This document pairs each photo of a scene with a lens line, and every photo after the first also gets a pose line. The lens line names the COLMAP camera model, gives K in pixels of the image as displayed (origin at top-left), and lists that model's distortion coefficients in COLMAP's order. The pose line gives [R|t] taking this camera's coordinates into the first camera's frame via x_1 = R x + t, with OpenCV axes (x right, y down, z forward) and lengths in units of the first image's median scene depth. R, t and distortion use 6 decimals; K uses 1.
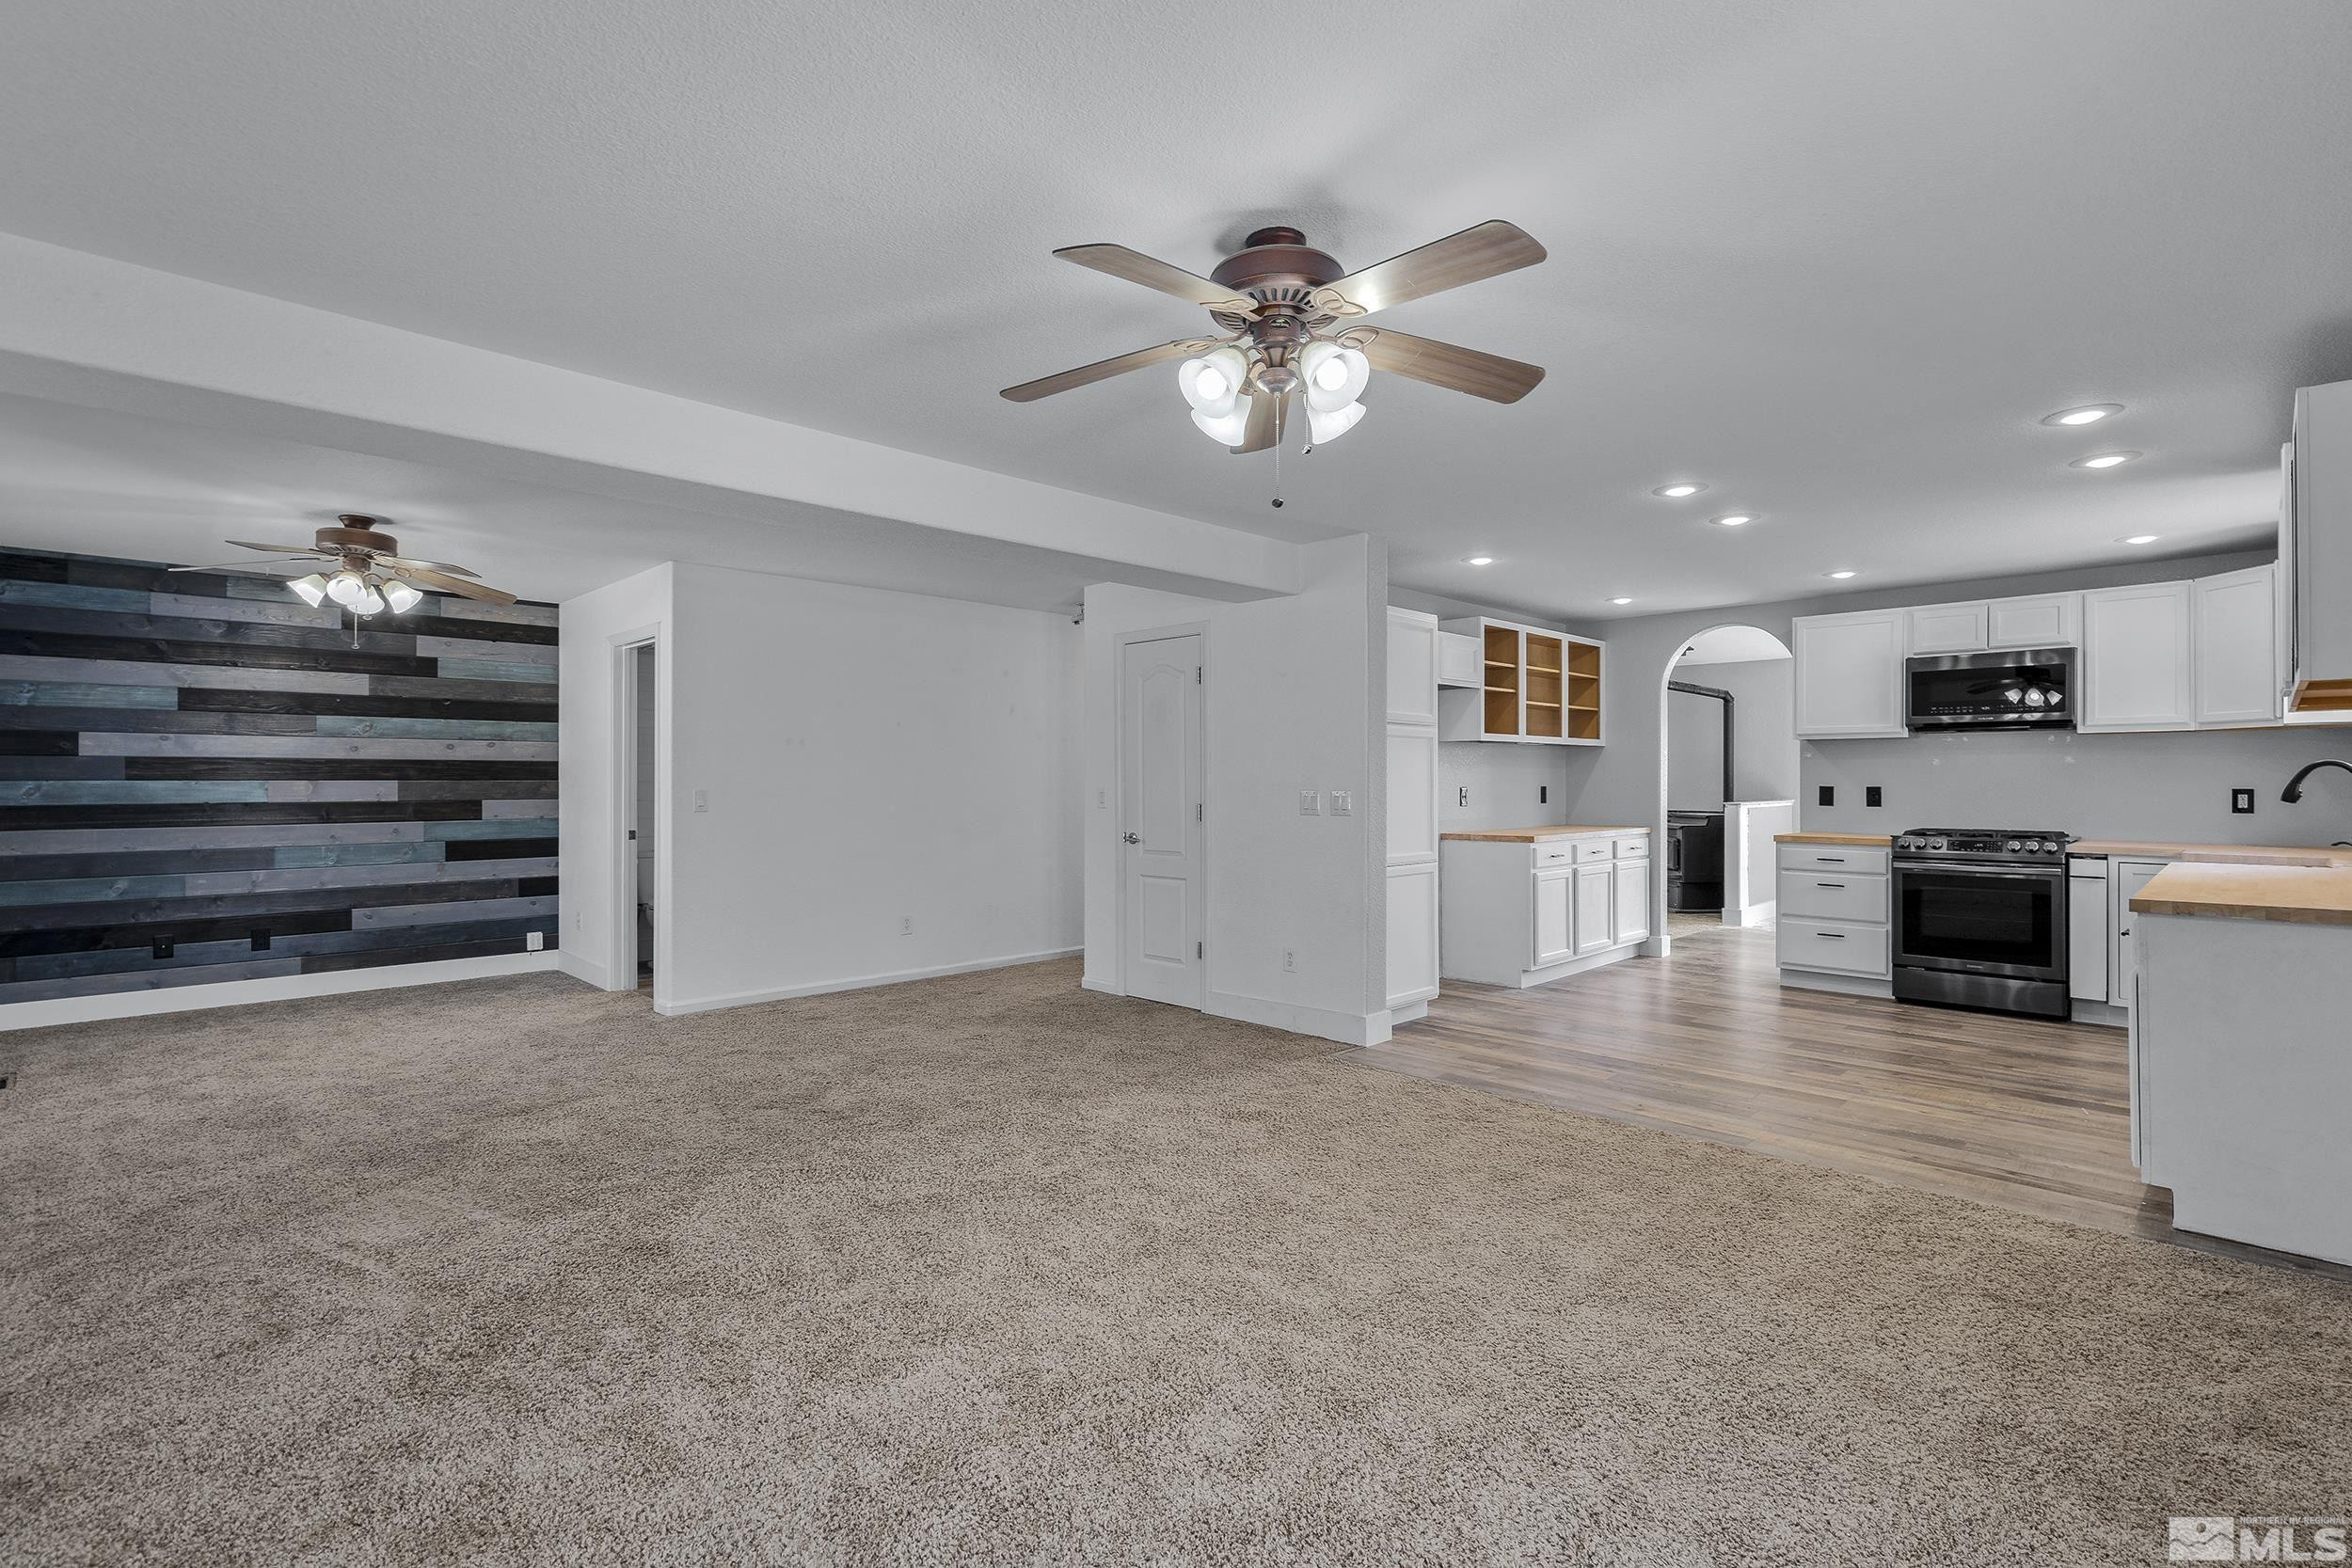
lens RADIAL K [[1098.0, 0, 1168.4], [0, 1098.0, 773.4], [0, 0, 1]] dist [0.004070, 0.001017]
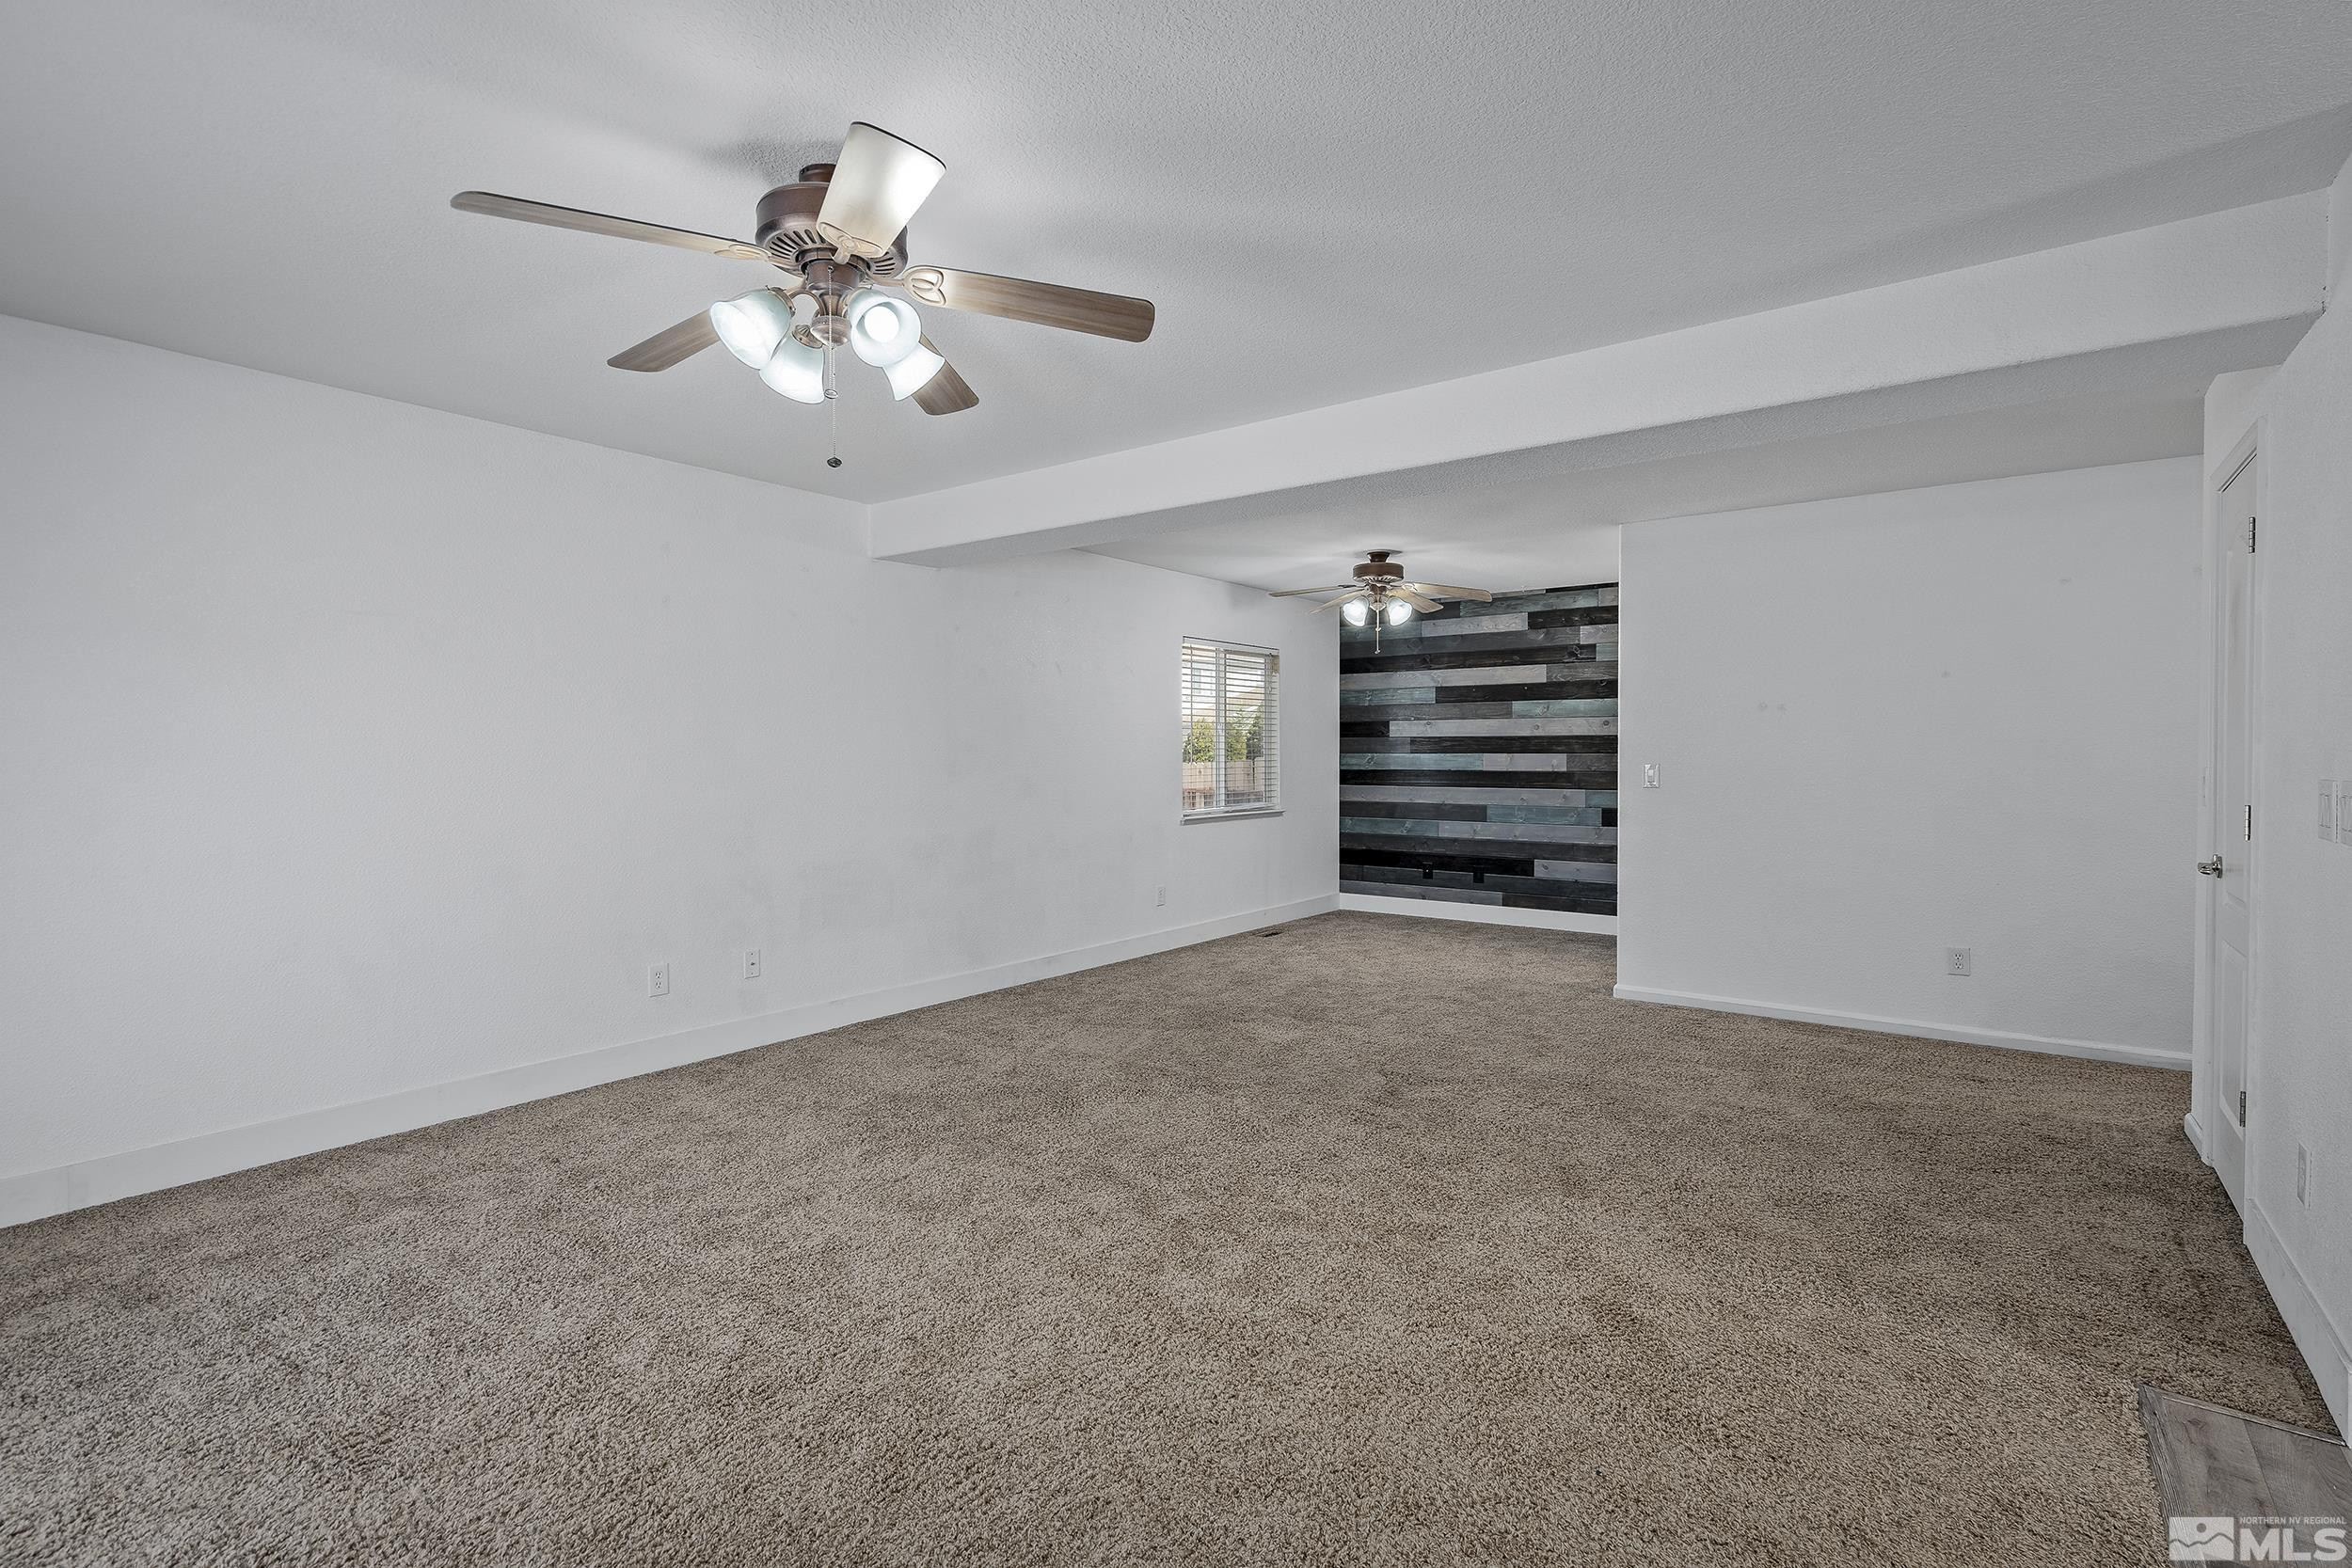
lens RADIAL K [[1098.0, 0, 1155.3], [0, 1098.0, 775.6], [0, 0, 1]] dist [0.004070, 0.001017]
pose [[0.140155, 0.022419, -0.989876, 0.422656], [0.007631, 0.999689, 0.023722, -0.001212], [0.990100, -0.010878, 0.139940, 0.443216]]
